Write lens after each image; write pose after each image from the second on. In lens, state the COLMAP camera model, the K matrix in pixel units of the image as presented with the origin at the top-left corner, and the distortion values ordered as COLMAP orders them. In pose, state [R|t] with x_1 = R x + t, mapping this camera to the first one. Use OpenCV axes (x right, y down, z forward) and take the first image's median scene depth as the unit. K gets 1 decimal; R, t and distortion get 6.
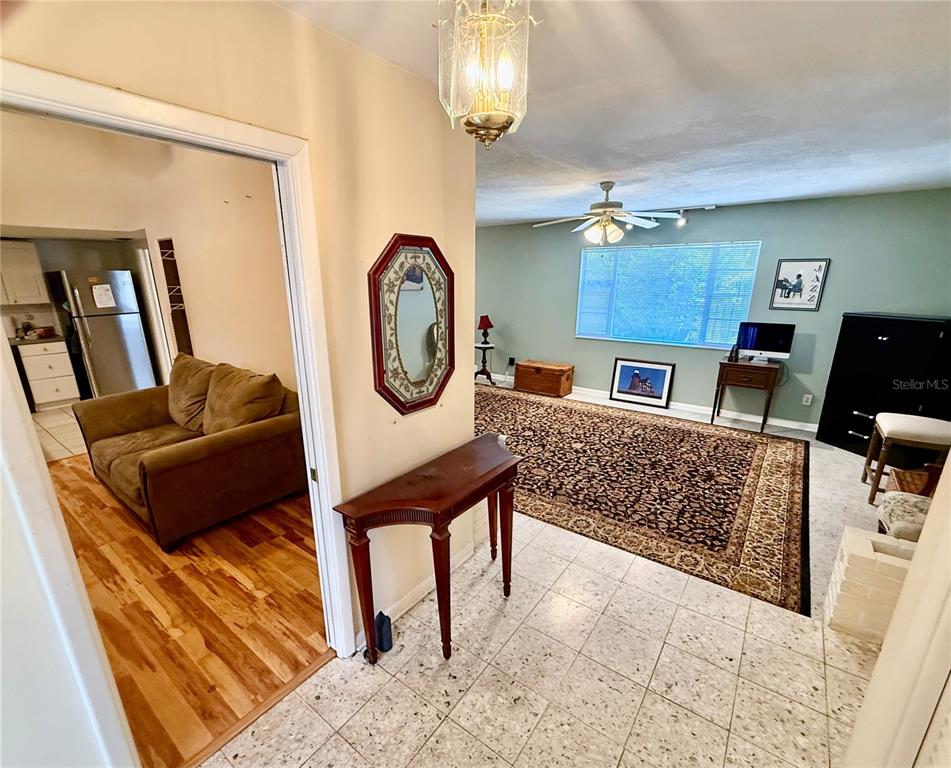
lens RADIAL K [[431.0, 0, 463.3], [0, 431.0, 404.9], [0, 0, 1]] dist [-0.000281, -0.000252]
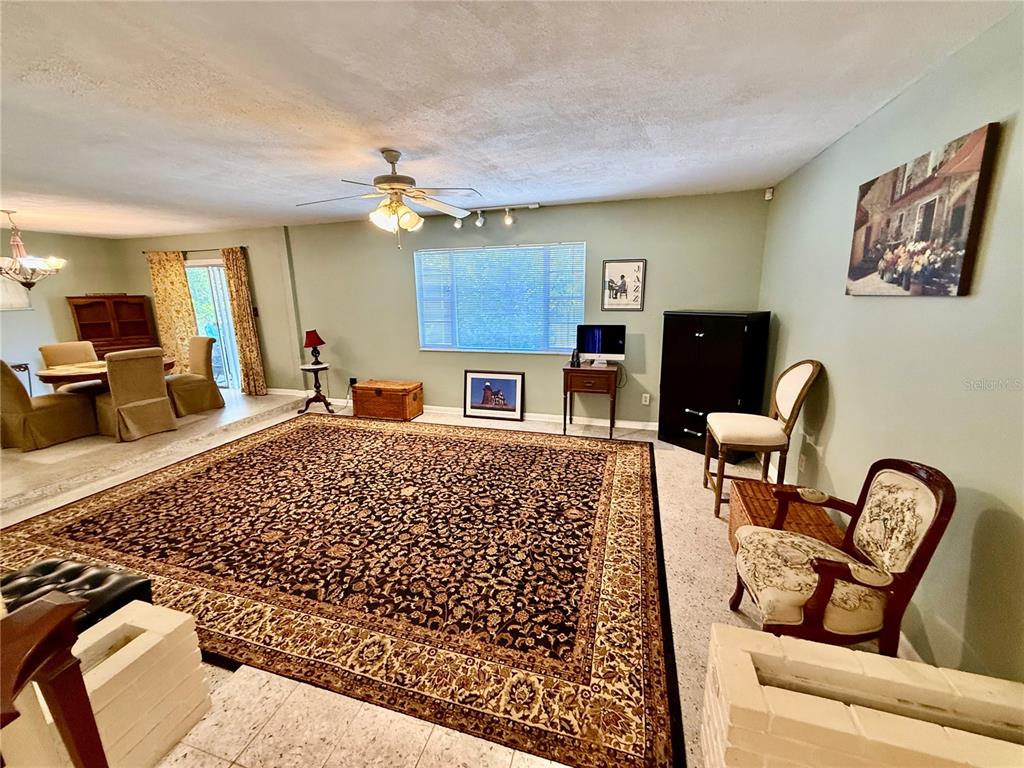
lens RADIAL K [[408.4, 0, 508.7], [0, 408.4, 382.5], [0, 0, 1]] dist [-0.000182, -0.000440]
pose [[0.936615, -0.089945, 0.338619, 0.195763], [0.113653, 0.992221, -0.050805, -0.039996], [-0.331415, 0.086070, 0.939551, 0.227418]]
